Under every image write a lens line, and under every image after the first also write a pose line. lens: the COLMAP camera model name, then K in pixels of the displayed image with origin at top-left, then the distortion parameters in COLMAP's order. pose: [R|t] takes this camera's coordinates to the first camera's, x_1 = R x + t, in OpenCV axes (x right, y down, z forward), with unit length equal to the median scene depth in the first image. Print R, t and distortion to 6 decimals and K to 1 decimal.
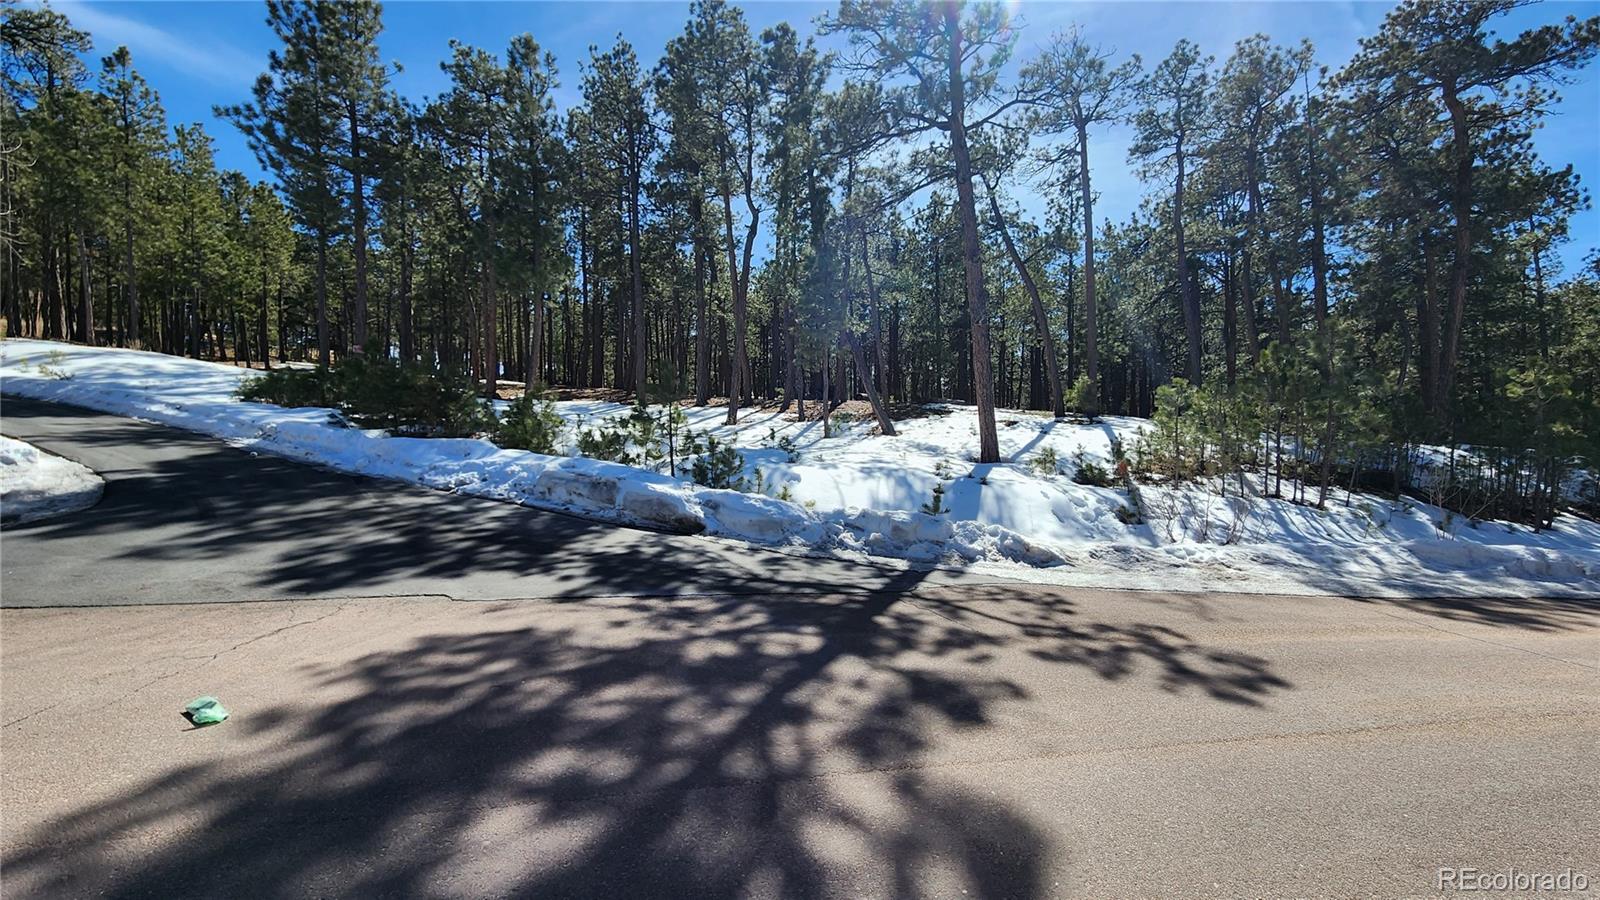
lens RADIAL K [[642.1, 0, 800.8], [0, 642.1, 446.2], [0, 0, 1]] dist [-0.024735, -0.000398]
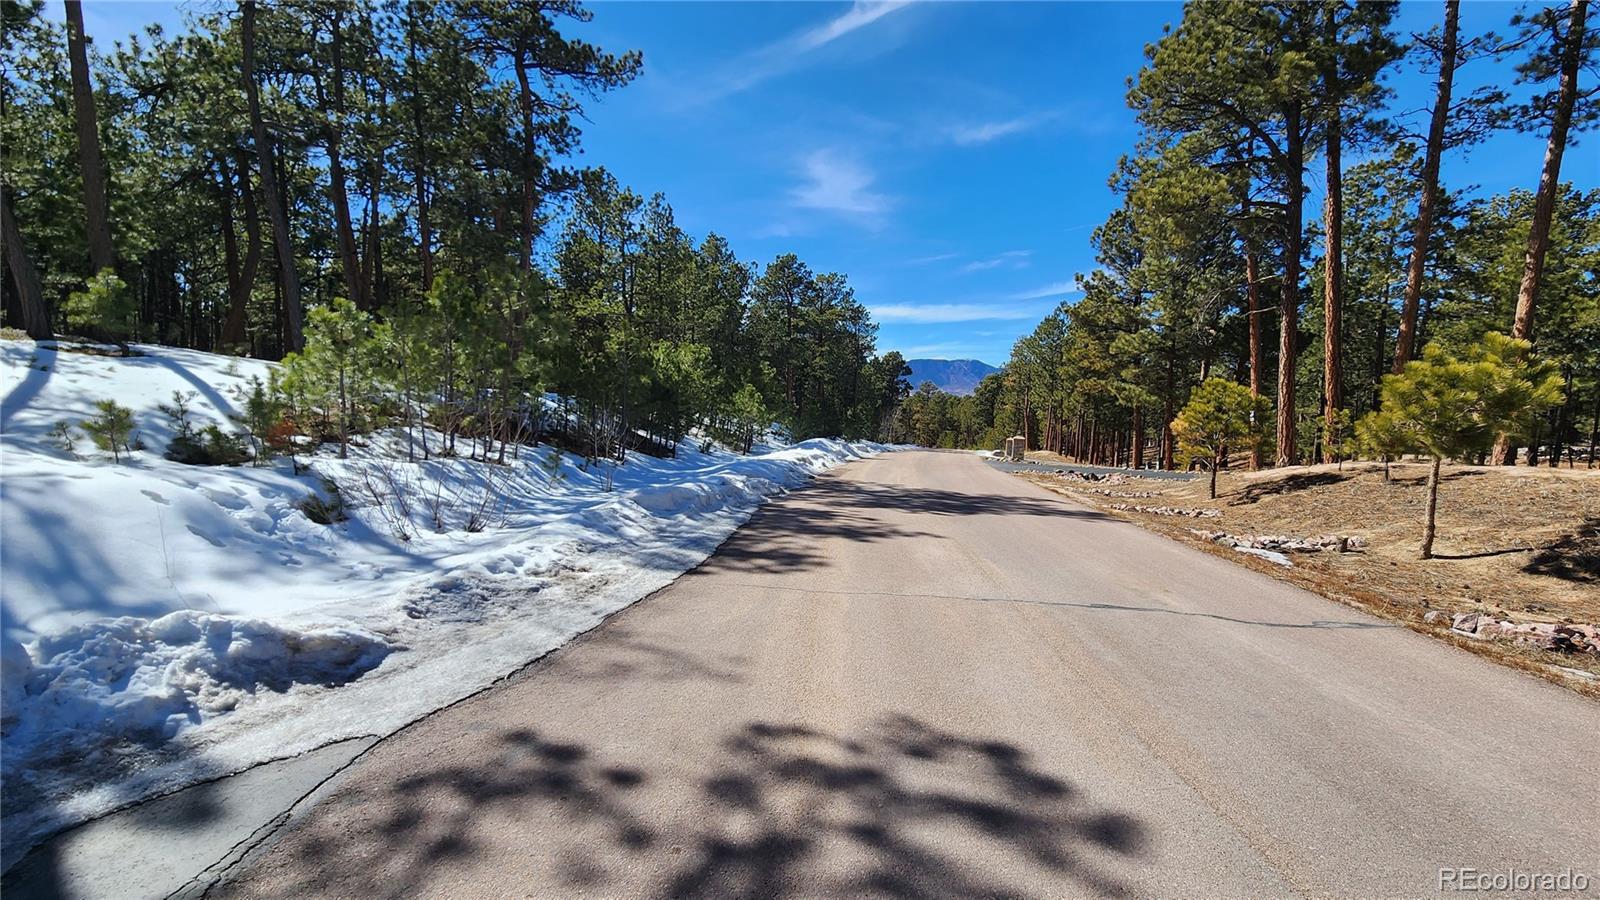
lens RADIAL K [[642.1, 0, 799.6], [0, 642.1, 460.5], [0, 0, 1]] dist [-0.024735, -0.000398]
pose [[0.214259, -0.099089, 0.971738, 0.029773], [-0.008188, 0.994624, 0.103228, -0.007734], [-0.976743, -0.030074, 0.212296, 0.567929]]
